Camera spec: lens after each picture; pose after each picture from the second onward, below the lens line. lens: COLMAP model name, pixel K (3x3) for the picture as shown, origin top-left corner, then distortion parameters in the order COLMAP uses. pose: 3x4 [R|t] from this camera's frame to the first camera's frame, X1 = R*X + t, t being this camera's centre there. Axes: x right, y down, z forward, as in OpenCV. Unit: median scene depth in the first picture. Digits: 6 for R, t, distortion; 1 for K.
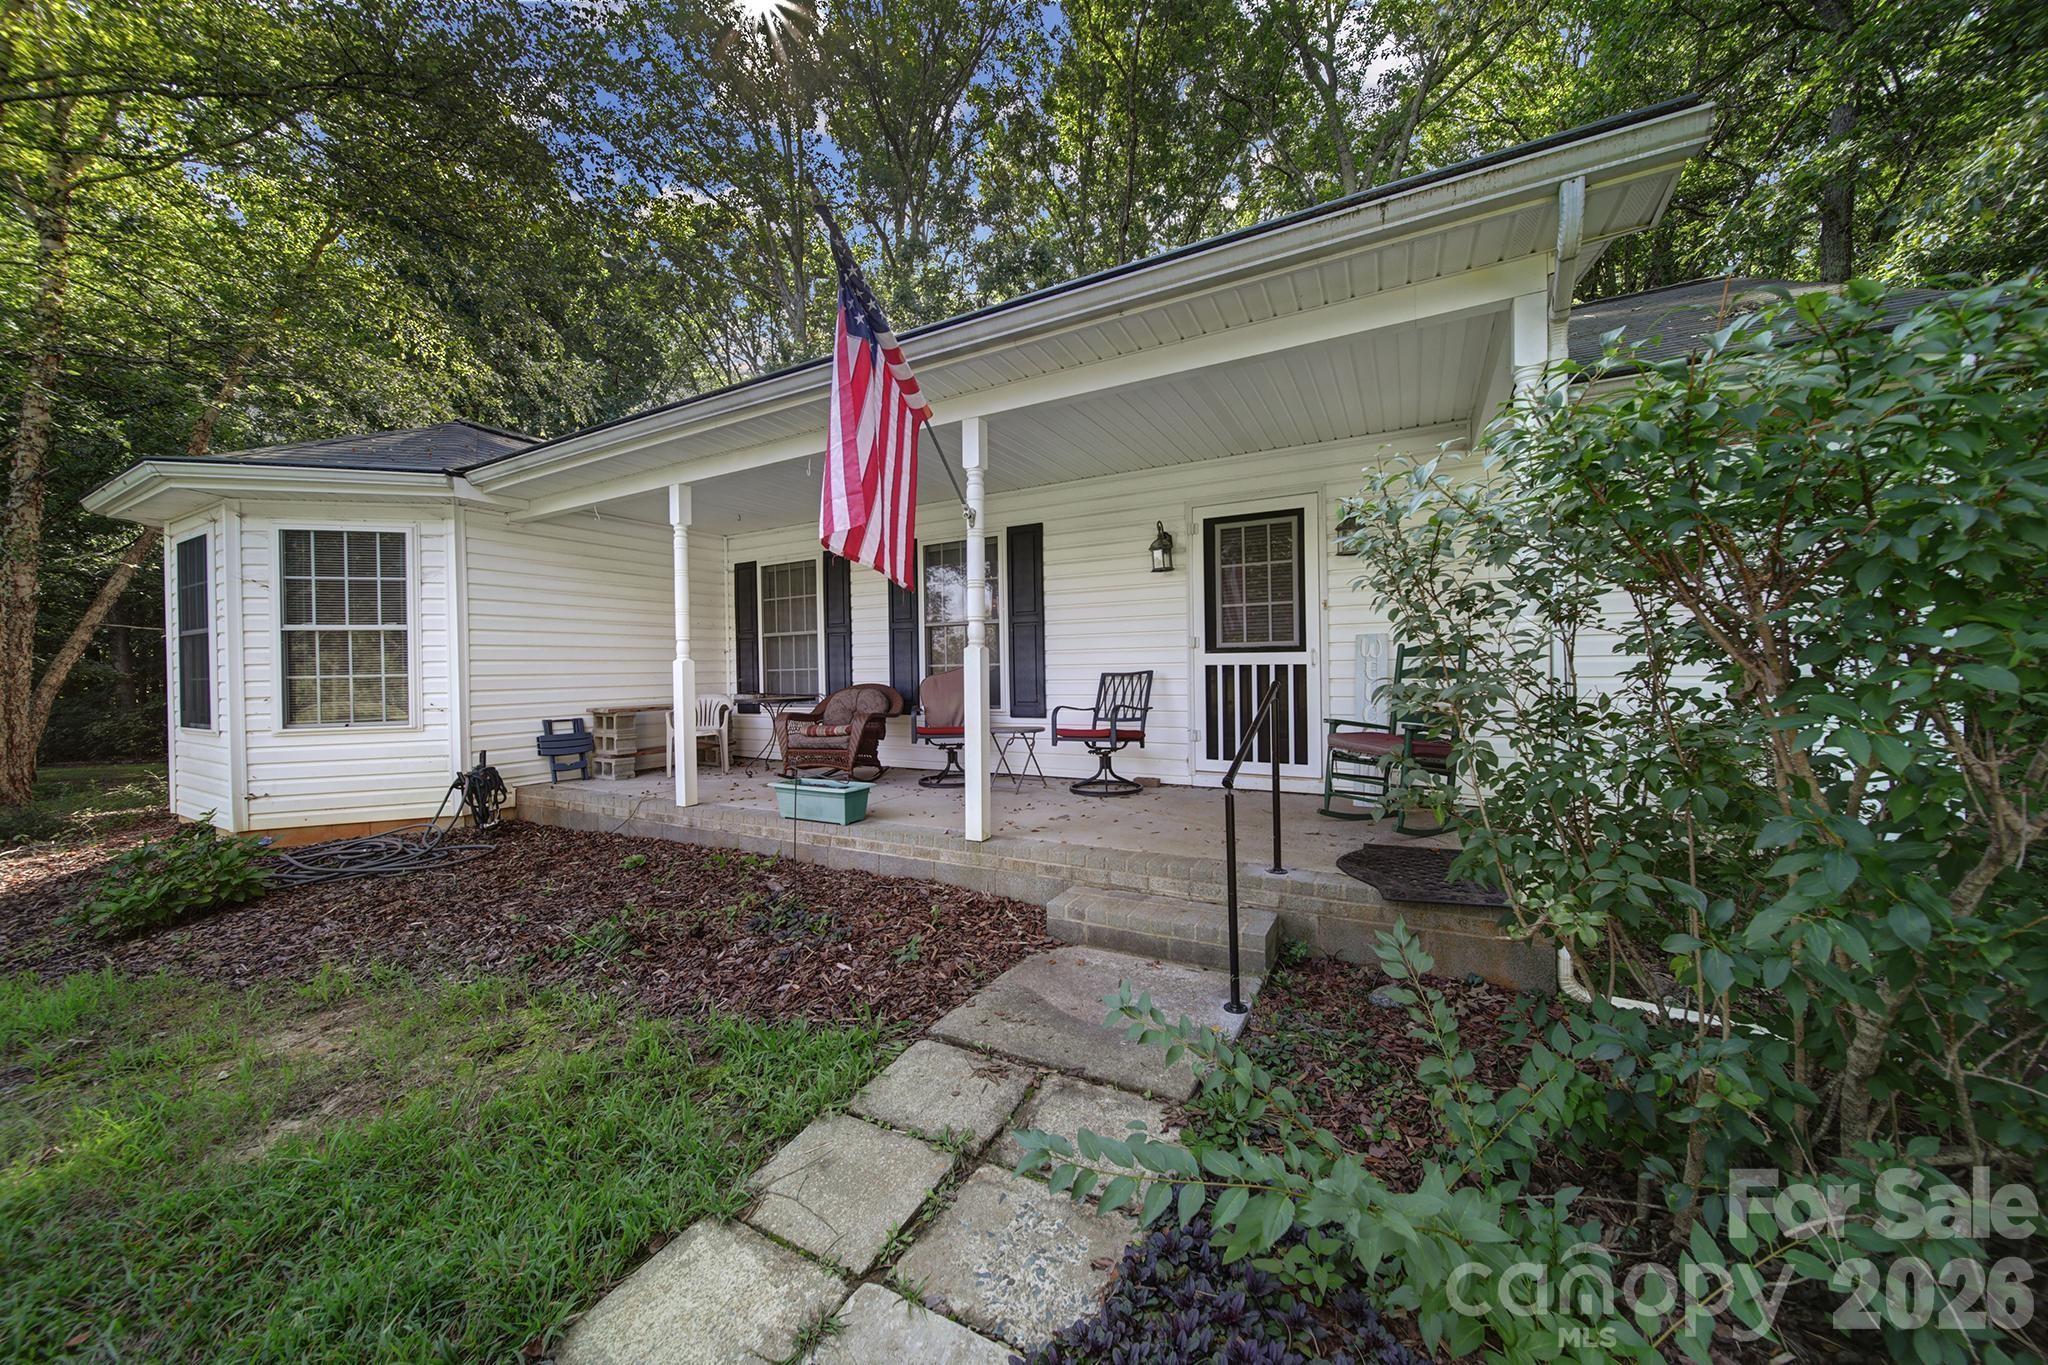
lens RADIAL K [[721.1, 0, 1026.8], [0, 721.1, 671.5], [0, 0, 1]] dist [0.000664, -0.000047]
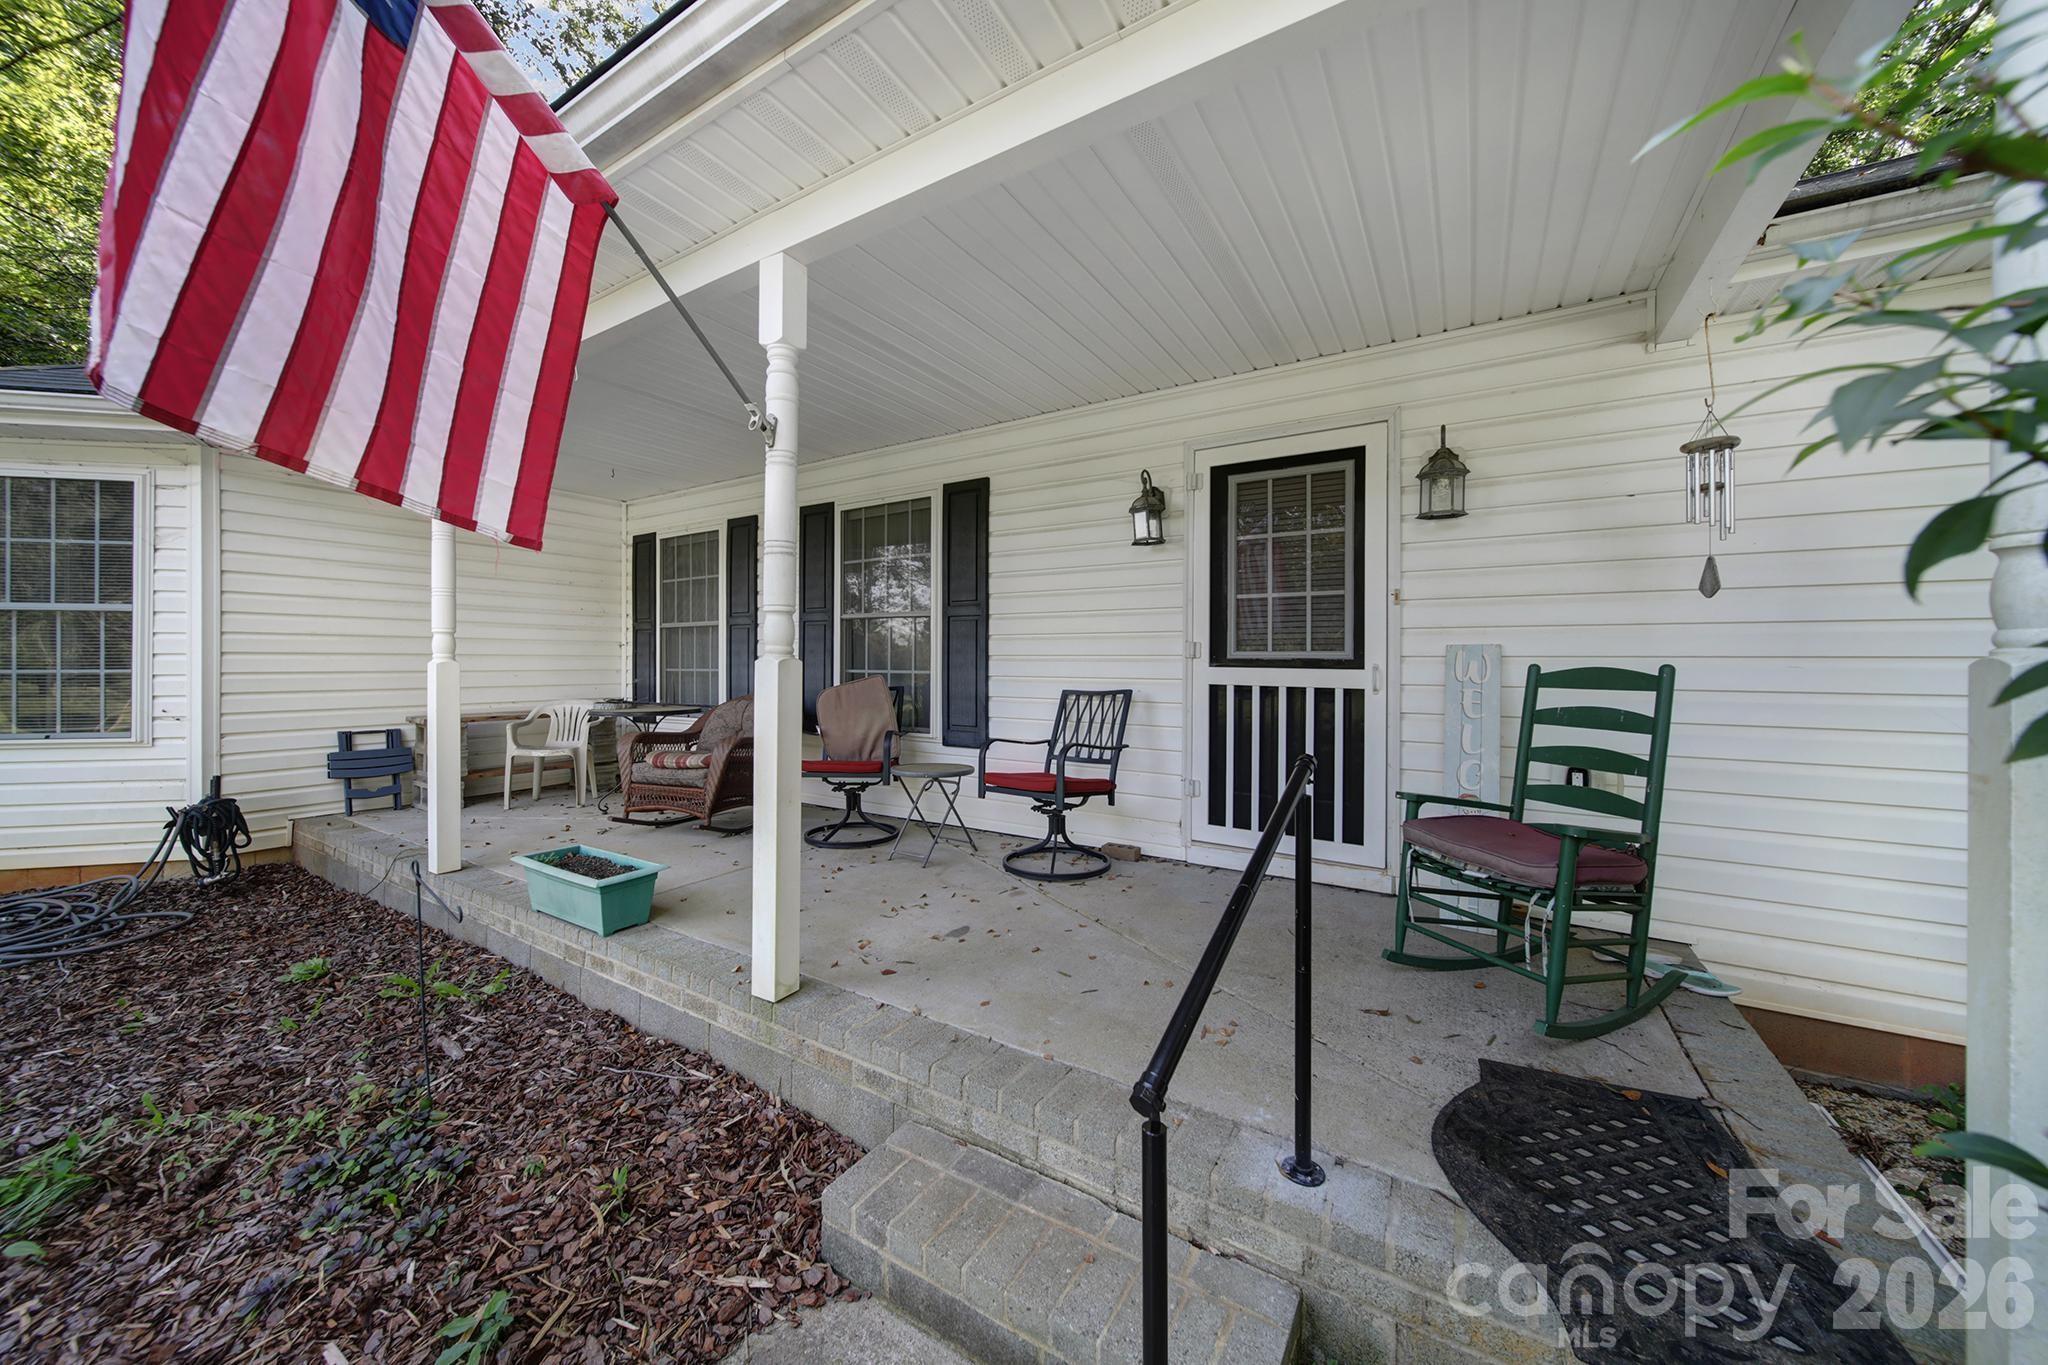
lens RADIAL K [[719.8, 0, 1024.7], [0, 719.8, 658.1], [0, 0, 1]] dist [-0.000763, -0.000333]
pose [[0.997958, 0.021182, -0.060254, 0.115569], [-0.021552, 0.999753, -0.005502, -0.025672], [0.060122, 0.006789, 0.998168, 0.319568]]
